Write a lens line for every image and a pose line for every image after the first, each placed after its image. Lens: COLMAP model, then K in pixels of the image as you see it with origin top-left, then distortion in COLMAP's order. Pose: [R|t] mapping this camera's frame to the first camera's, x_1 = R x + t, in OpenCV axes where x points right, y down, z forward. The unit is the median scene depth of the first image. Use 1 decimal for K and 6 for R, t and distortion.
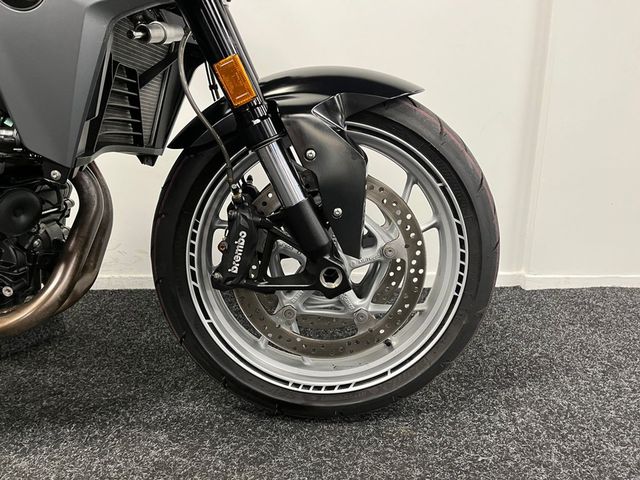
lens RADIAL K [[481.8, 0, 321.6], [0, 481.8, 240.6], [0, 0, 1]] dist [0.092875, -0.129473]
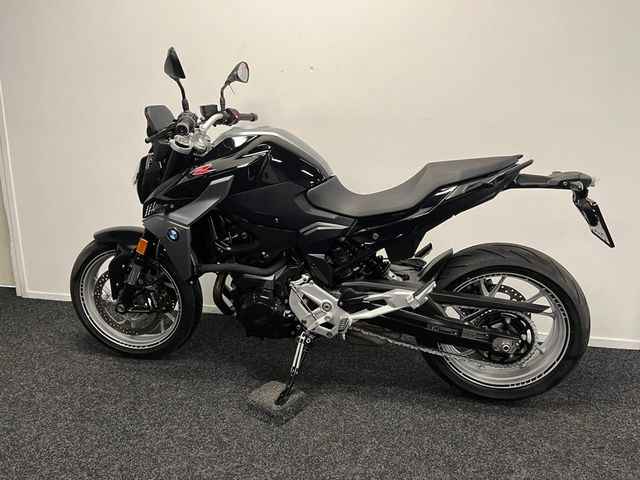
lens RADIAL K [[481.8, 0, 319.9], [0, 481.8, 238.0], [0, 0, 1]] dist [0.092875, -0.129473]
pose [[0.977598, 0.054517, -0.203299, -0.531694], [-0.063346, 0.997299, -0.037172, -0.245316], [0.200724, 0.049218, 0.978411, -1.305873]]
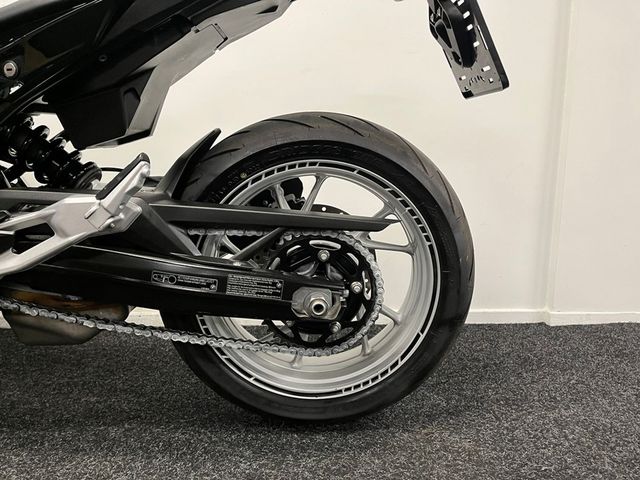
lens RADIAL K [[481.8, 0, 325.9], [0, 481.8, 243.5], [0, 0, 1]] dist [0.092875, -0.129473]
pose [[0.999579, 0.002702, 0.028879, -0.182730], [0.000209, 0.994953, -0.100338, 0.050391], [-0.029005, 0.100301, 0.994534, -0.120253]]
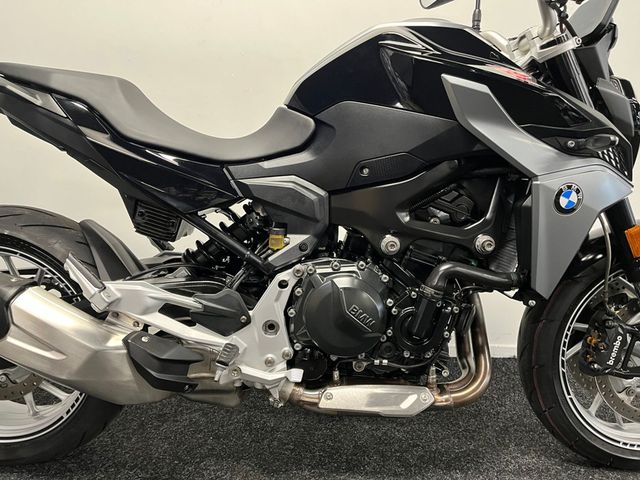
lens RADIAL K [[481.8, 0, 317.9], [0, 481.8, 233.1], [0, 0, 1]] dist [0.092875, -0.129473]
pose [[0.999730, 0.013975, -0.018585, -0.900676], [-0.015787, 0.994734, -0.101267, -0.140905], [0.017072, 0.101533, 0.994686, -0.438681]]
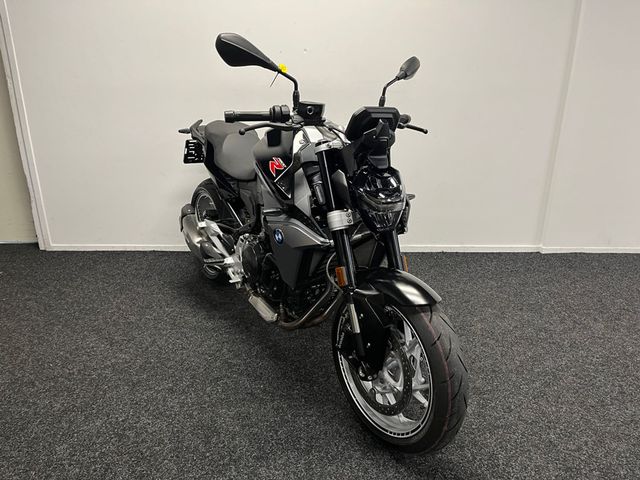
lens RADIAL K [[481.8, 0, 317.7], [0, 481.8, 239.1], [0, 0, 1]] dist [0.092875, -0.129473]
pose [[0.999928, 0.007698, -0.009241, -1.060779], [-0.006960, 0.996975, 0.077407, -0.234400], [0.009809, -0.077337, 0.996957, -2.226298]]
